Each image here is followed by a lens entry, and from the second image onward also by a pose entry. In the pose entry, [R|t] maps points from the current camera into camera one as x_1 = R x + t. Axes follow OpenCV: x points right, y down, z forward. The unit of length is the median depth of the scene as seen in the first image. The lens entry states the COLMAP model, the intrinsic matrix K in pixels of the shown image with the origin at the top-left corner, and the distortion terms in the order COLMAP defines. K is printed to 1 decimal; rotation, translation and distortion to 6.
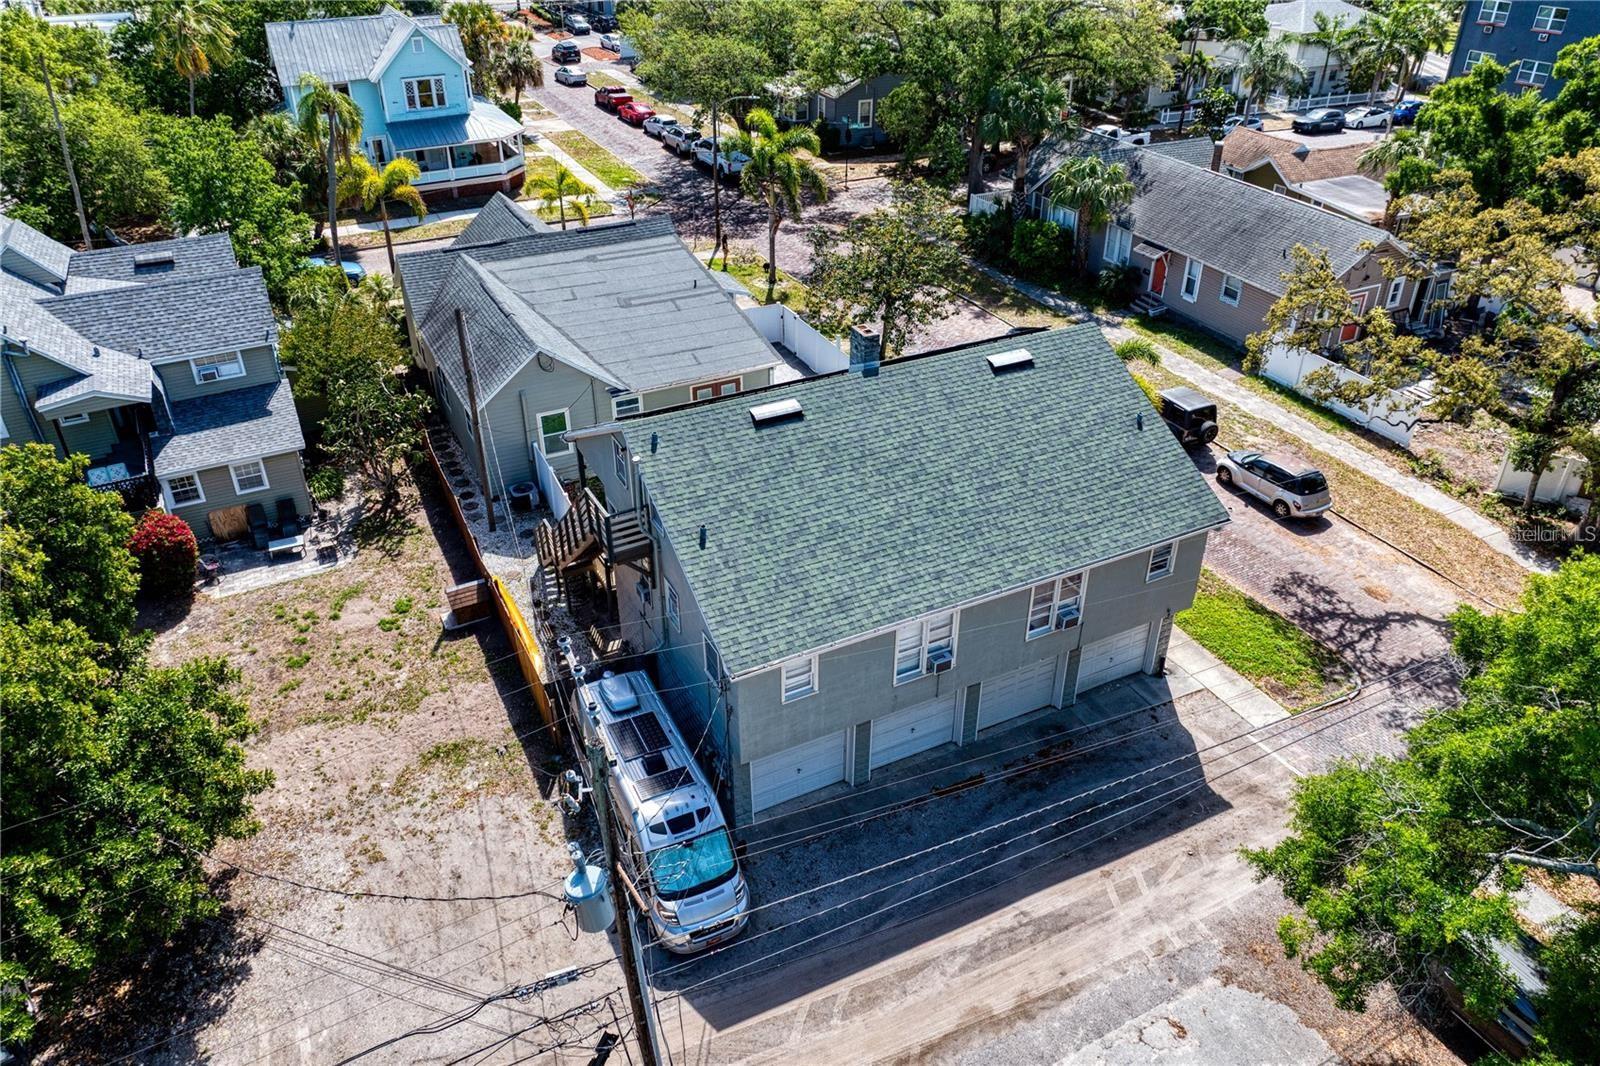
lens RADIAL K [[1131.9, 0, 802.2], [0, 1131.9, 524.5], [0, 0, 1]] dist [-0.038283, 0.002221]
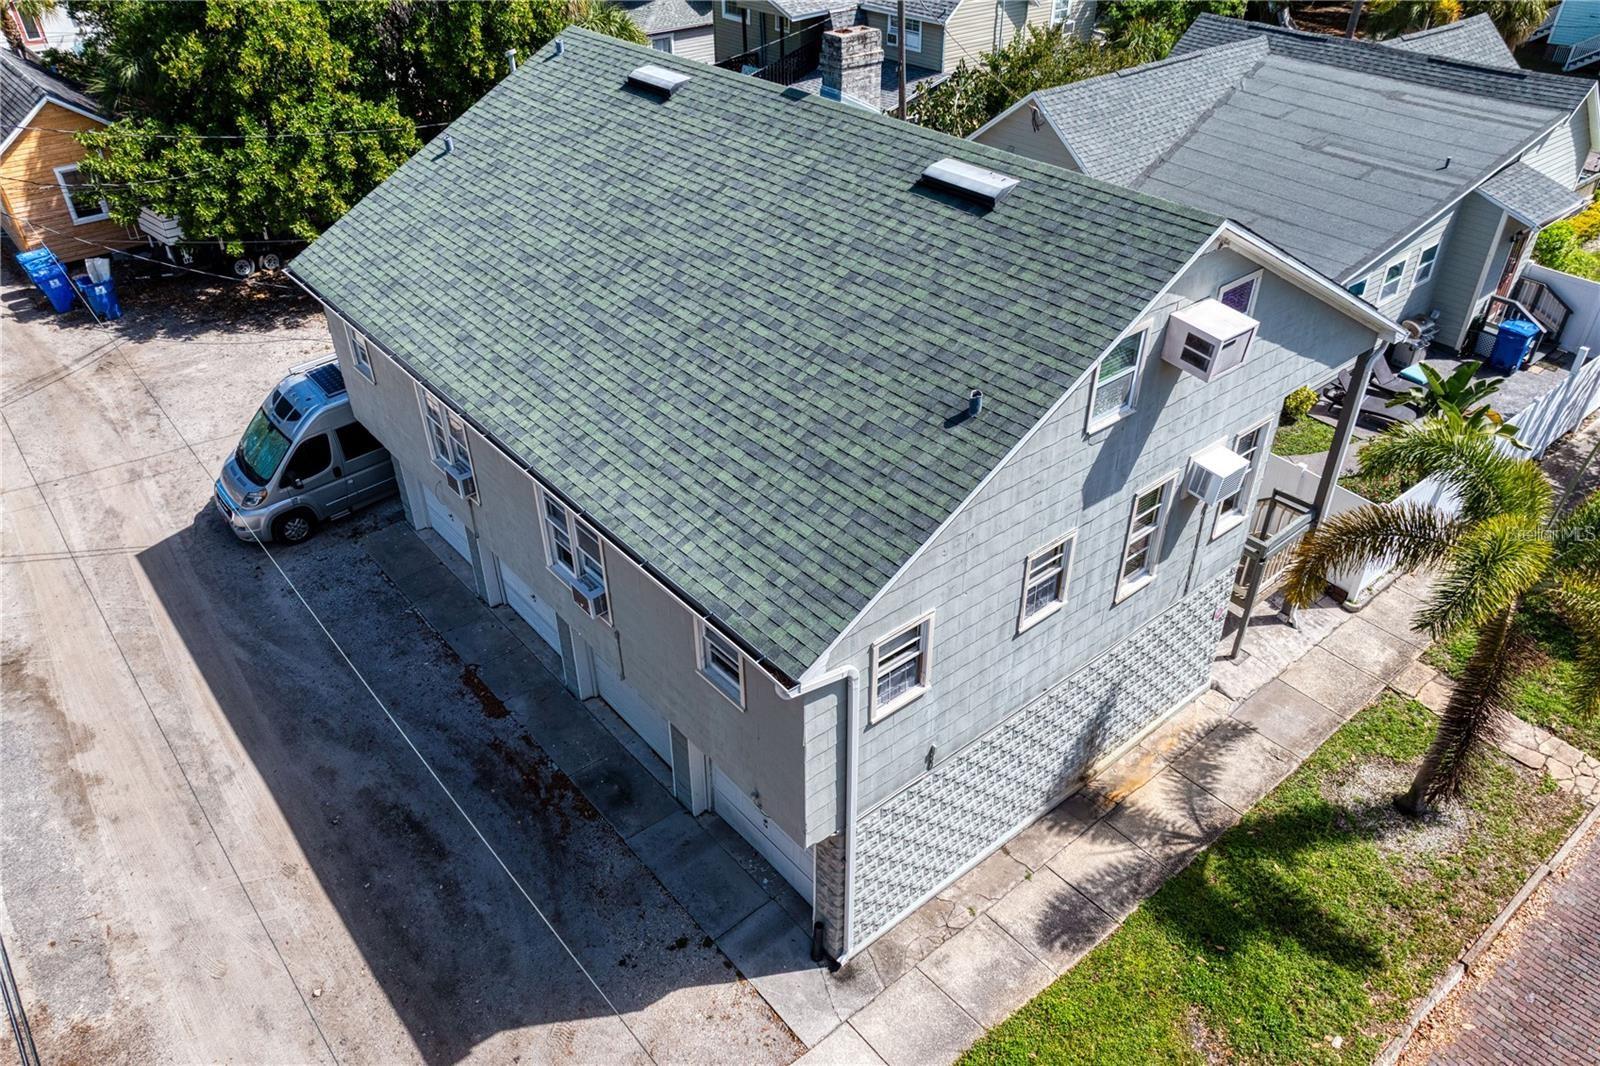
lens RADIAL K [[1120.9, 0, 802.6], [0, 1120.9, 562.8], [0, 0, 1]] dist [-0.034782, 0.006202]
pose [[0.226158, 0.576879, -0.784897, 0.487901], [-0.511565, 0.756050, 0.408276, -0.142073], [0.828947, 0.309191, 0.466098, 0.613806]]
